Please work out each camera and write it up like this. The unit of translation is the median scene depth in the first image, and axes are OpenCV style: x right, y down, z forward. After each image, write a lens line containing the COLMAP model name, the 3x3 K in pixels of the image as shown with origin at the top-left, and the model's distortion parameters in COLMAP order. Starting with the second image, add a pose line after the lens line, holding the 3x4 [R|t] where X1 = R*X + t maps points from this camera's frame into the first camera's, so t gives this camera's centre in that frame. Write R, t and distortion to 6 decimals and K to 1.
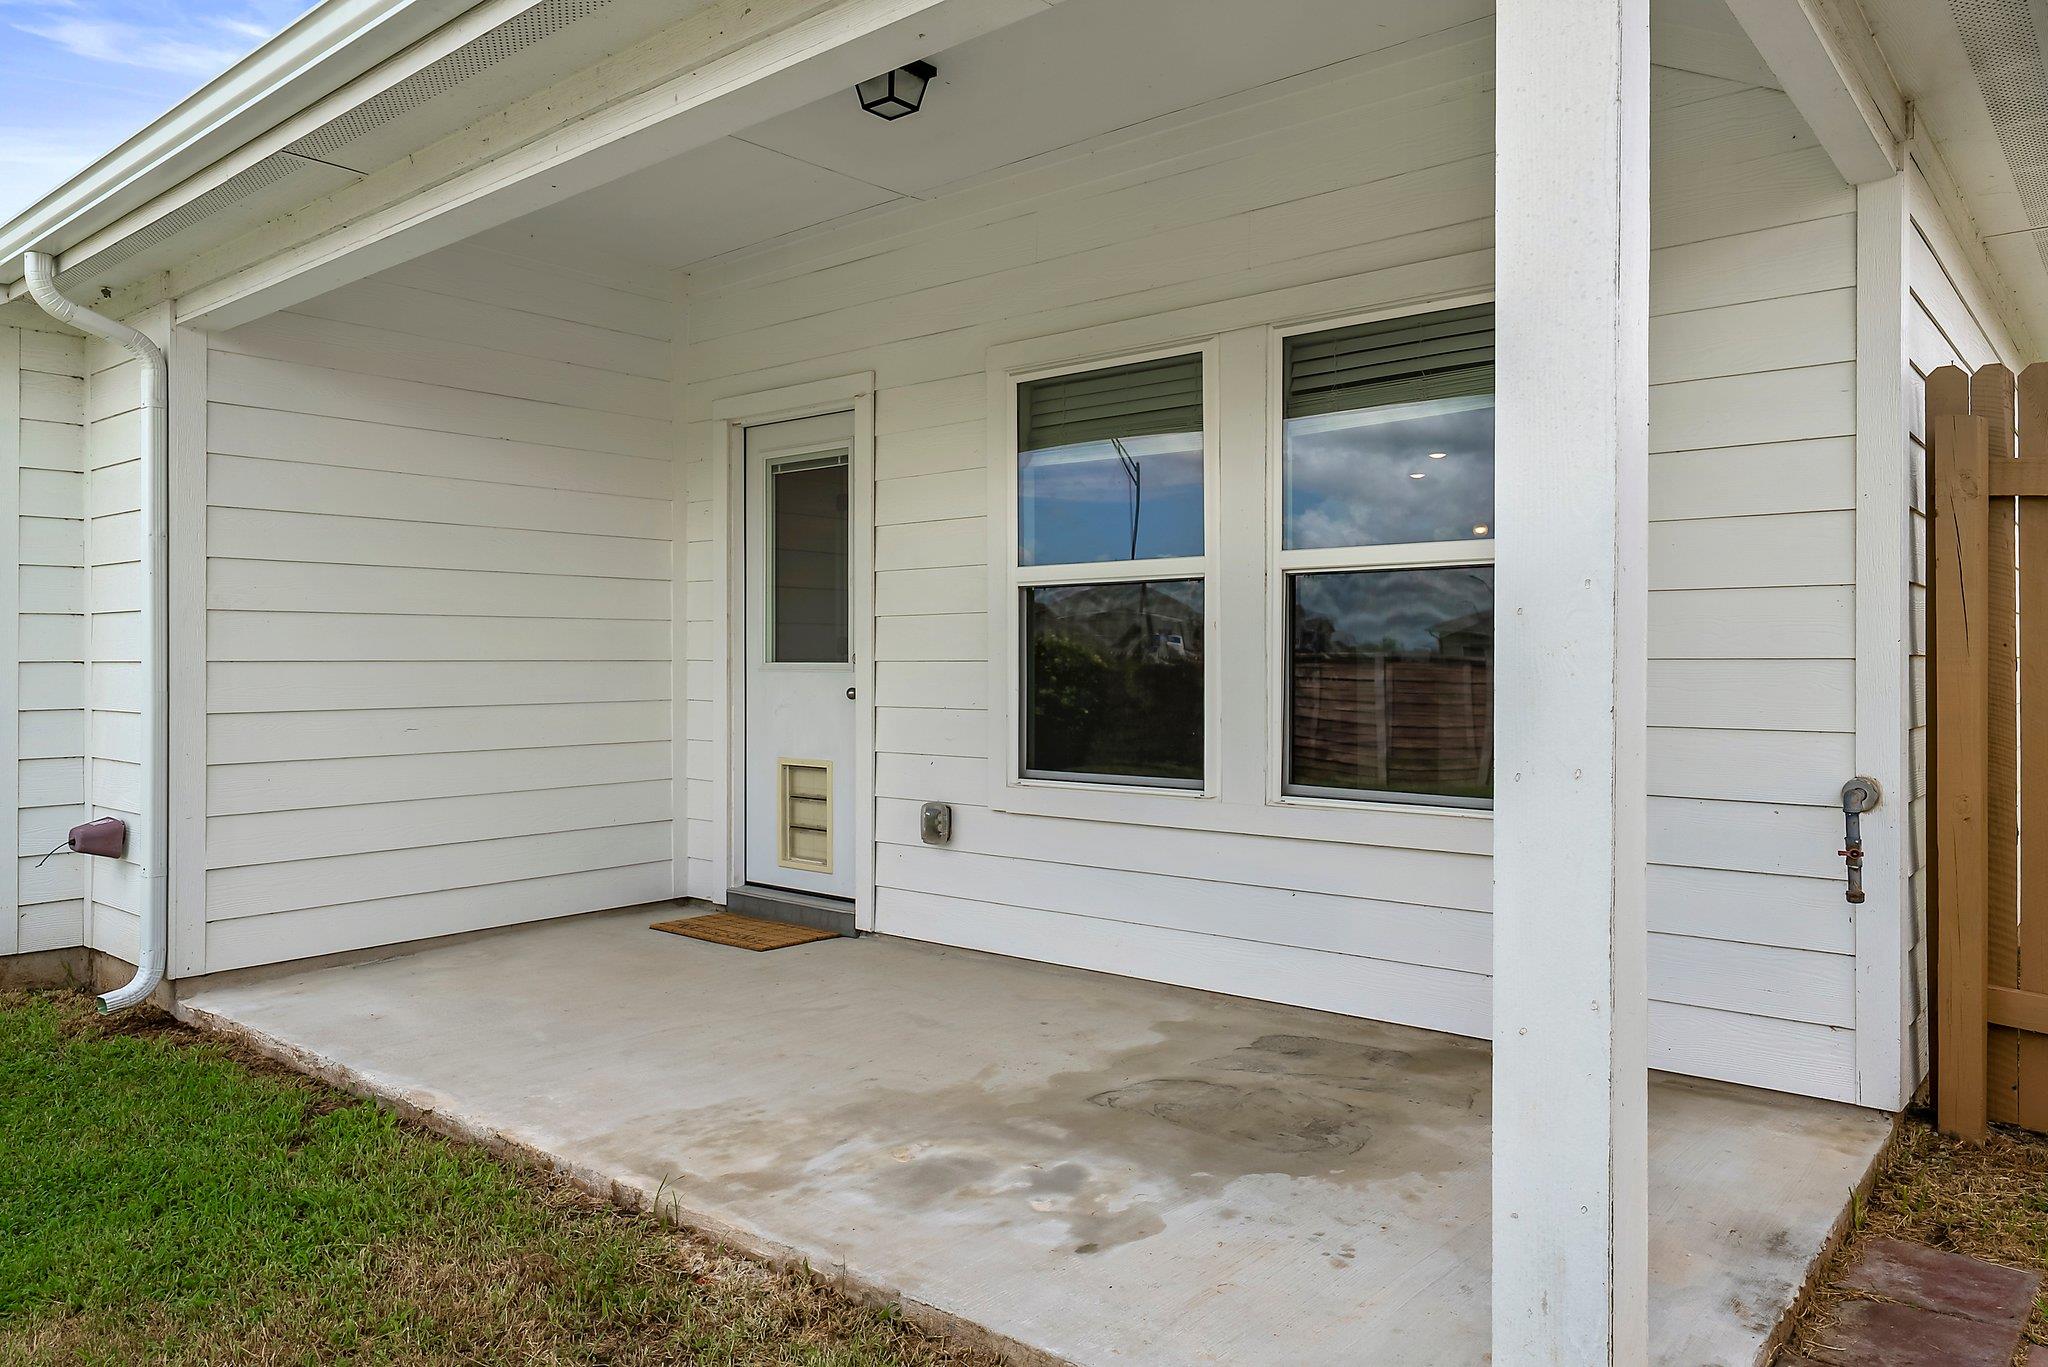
lens RADIAL K [[1387.5, 0, 1022.7], [0, 1387.5, 671.8], [0, 0, 1]] dist [0.003291, -0.003472]
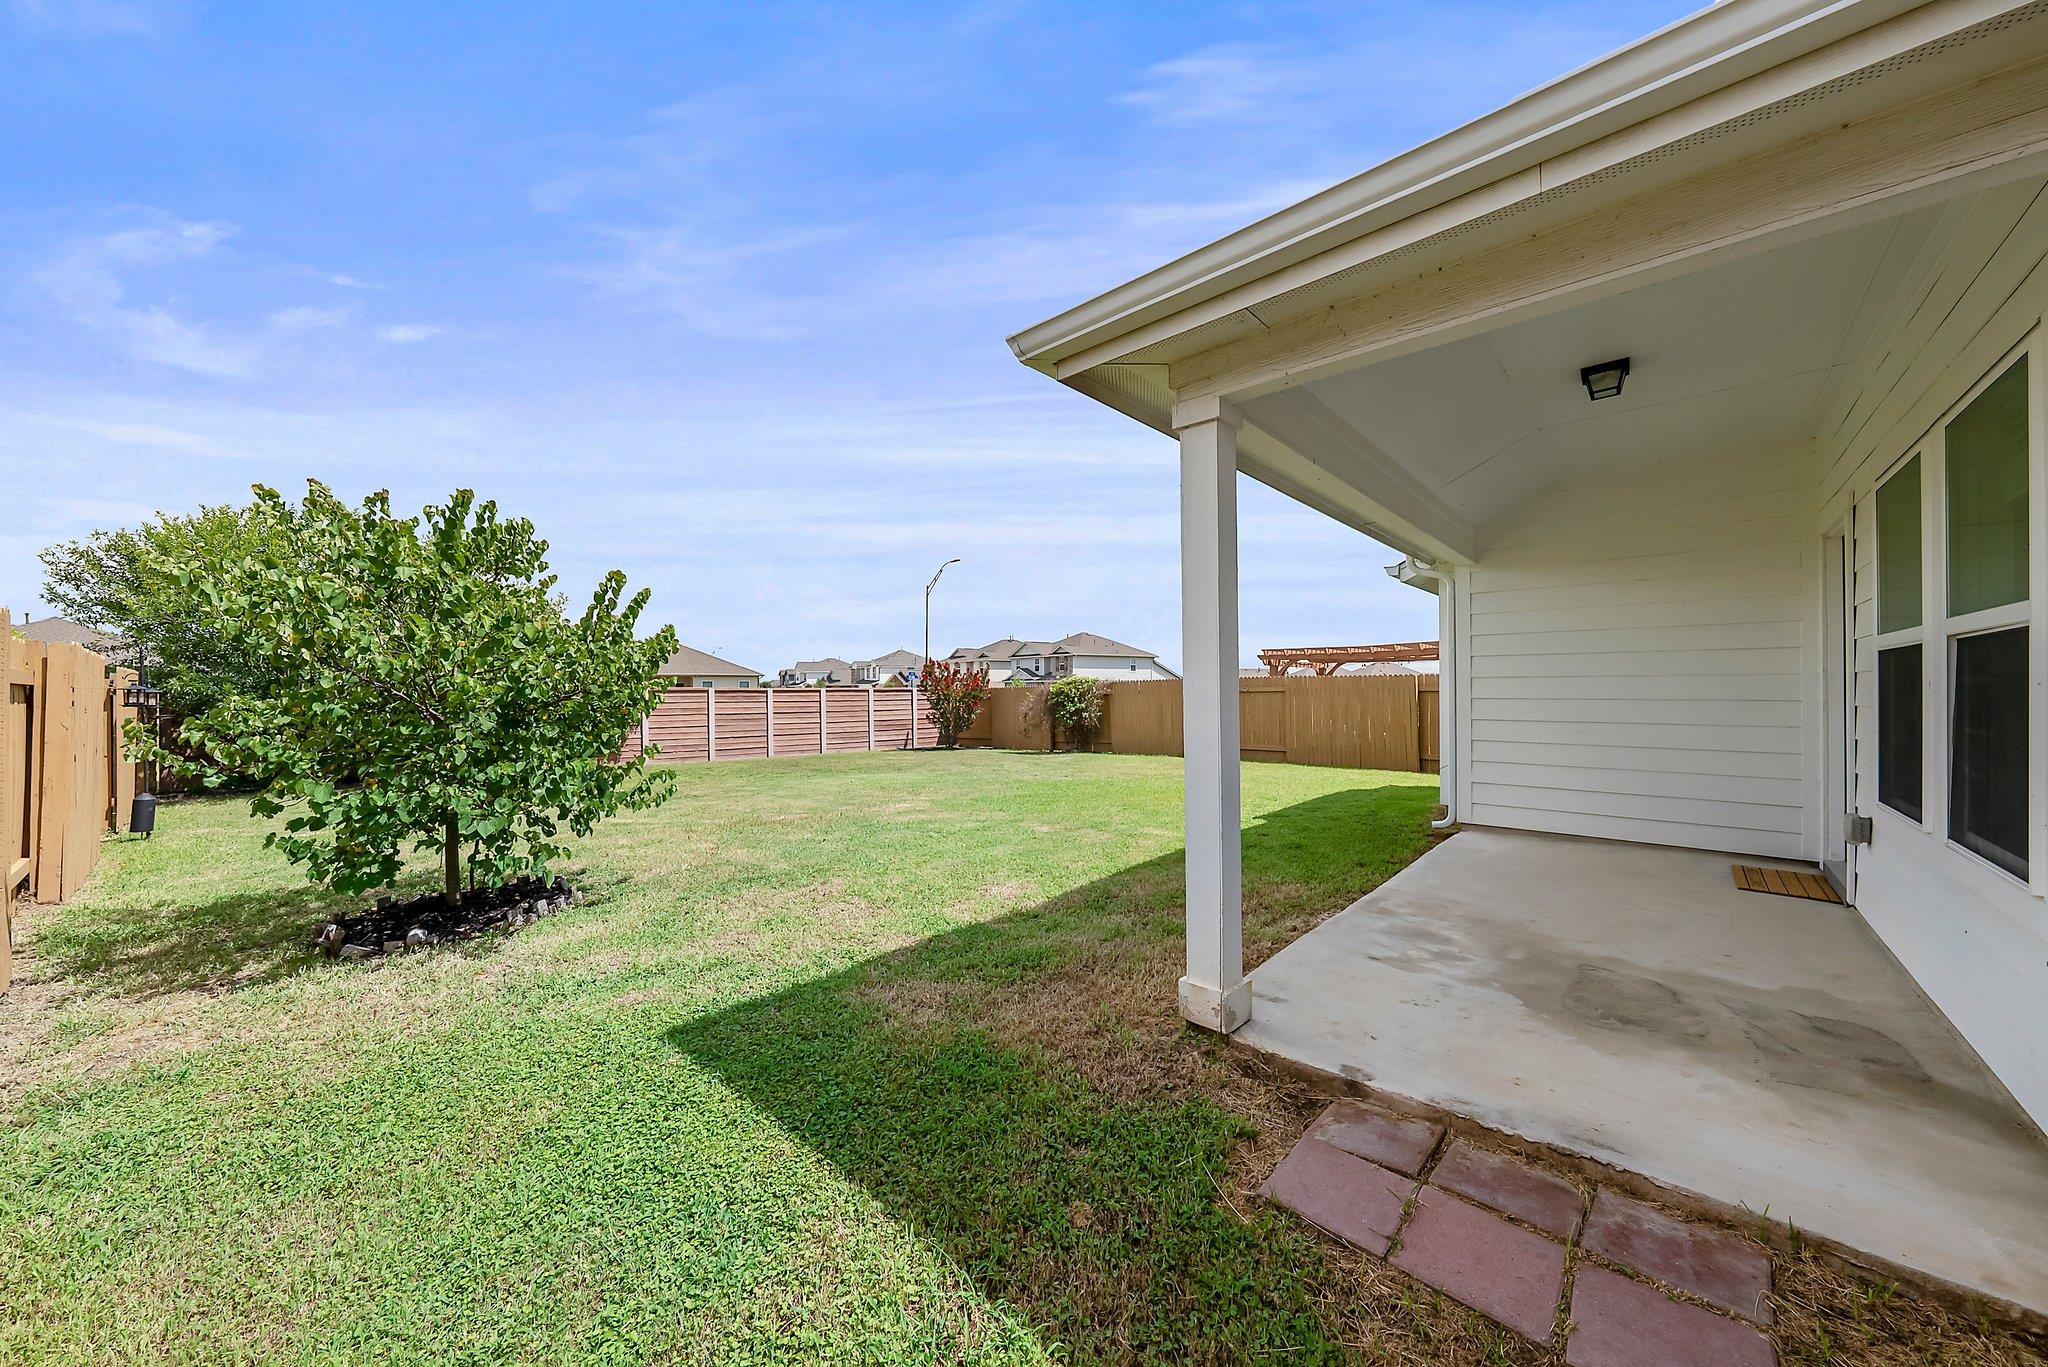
lens RADIAL K [[714.9, 0, 1021.8], [0, 714.9, 682.3], [0, 0, 1]] dist [0.000411, 0.000023]
pose [[-0.050016, -0.003474, -0.998742, 1.042226], [-0.005223, 0.999981, -0.003217, -0.039500], [0.998735, 0.005056, -0.050033, 0.368099]]
